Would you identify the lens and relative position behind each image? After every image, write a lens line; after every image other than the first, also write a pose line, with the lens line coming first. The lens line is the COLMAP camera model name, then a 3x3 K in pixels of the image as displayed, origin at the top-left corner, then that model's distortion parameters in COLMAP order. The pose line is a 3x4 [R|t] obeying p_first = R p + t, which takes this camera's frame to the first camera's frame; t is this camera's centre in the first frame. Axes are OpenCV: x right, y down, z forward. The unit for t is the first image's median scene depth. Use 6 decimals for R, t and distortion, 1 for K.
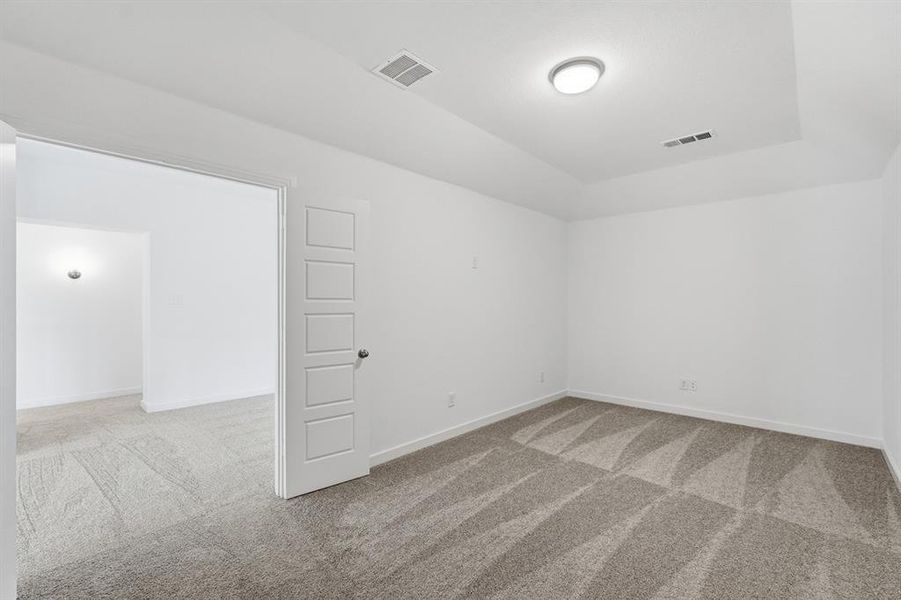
lens RADIAL K [[405.4, 0, 450.6], [0, 405.4, 302.9], [0, 0, 1]] dist [-0.003976, 0.004884]
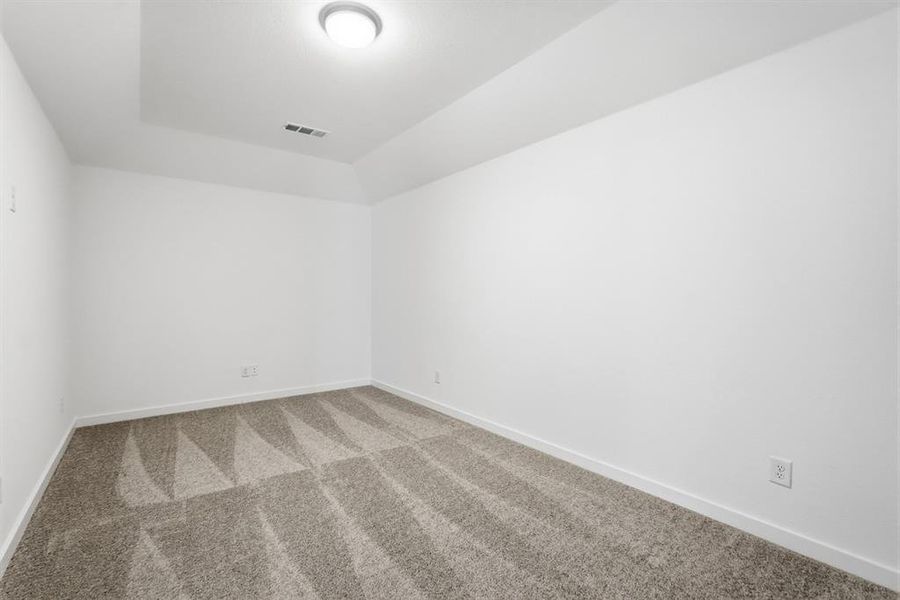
lens RADIAL K [[404.9, 0, 448.1], [0, 404.9, 302.5], [0, 0, 1]] dist [-0.003976, 0.004884]
pose [[0.167938, -0.017430, 0.985644, -0.401268], [-0.007248, 0.999795, 0.018915, 0.019575], [-0.985771, -0.010320, 0.167777, 0.488988]]
